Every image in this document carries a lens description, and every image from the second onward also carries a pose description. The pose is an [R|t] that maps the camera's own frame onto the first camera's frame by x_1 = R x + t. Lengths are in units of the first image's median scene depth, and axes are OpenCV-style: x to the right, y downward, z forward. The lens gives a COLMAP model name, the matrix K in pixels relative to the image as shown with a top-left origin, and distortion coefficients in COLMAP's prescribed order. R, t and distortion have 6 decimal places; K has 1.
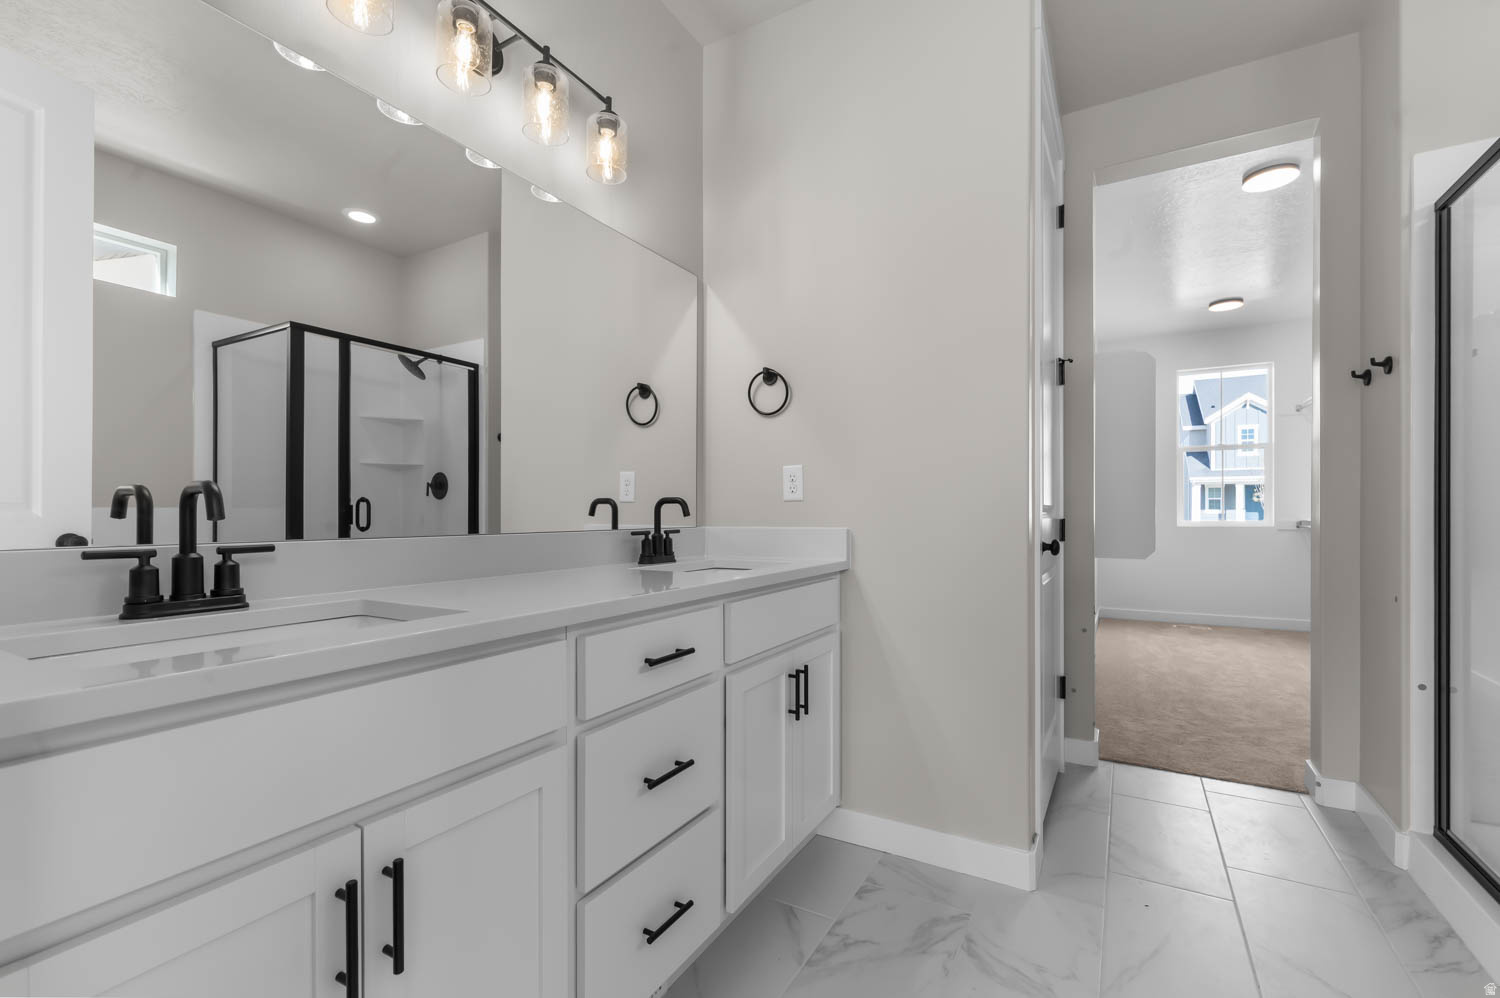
lens RADIAL K [[646.8, 0, 755.9], [0, 646.8, 522.5], [0, 0, 1]] dist [-0.000615, -0.000282]
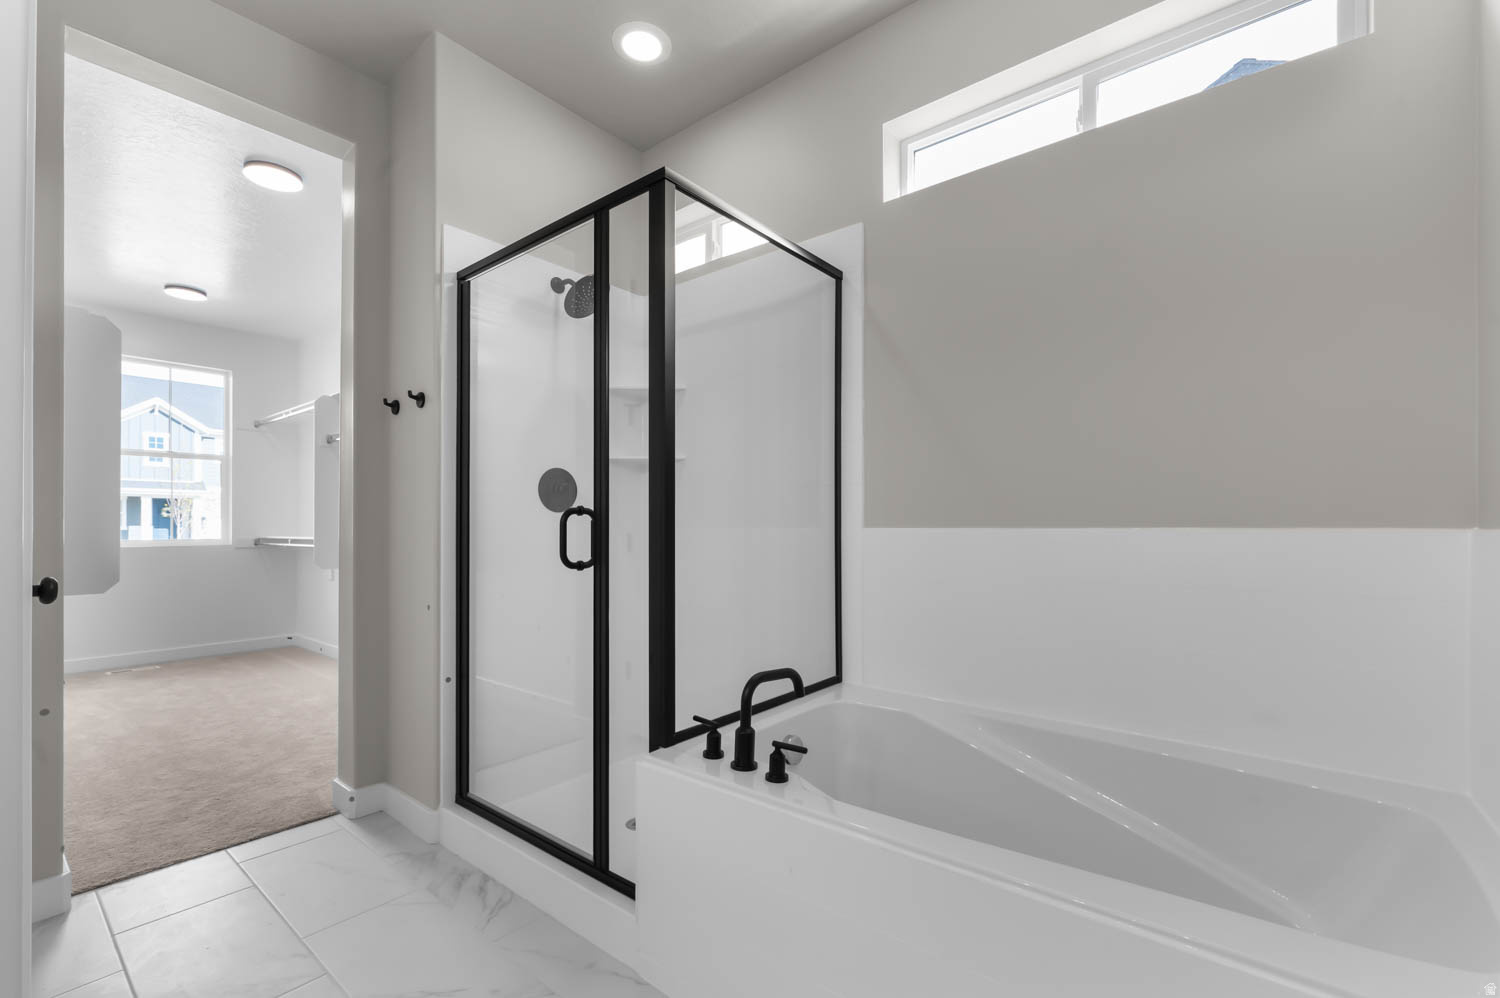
lens RADIAL K [[646.8, 0, 755.9], [0, 646.8, 522.5], [0, 0, 1]] dist [-0.000615, -0.000282]
pose [[0.155753, 0.004237, 0.987787, -0.021757], [0.019571, 0.999781, -0.007374, -0.005602], [-0.987602, 0.020481, 0.155636, 0.138386]]
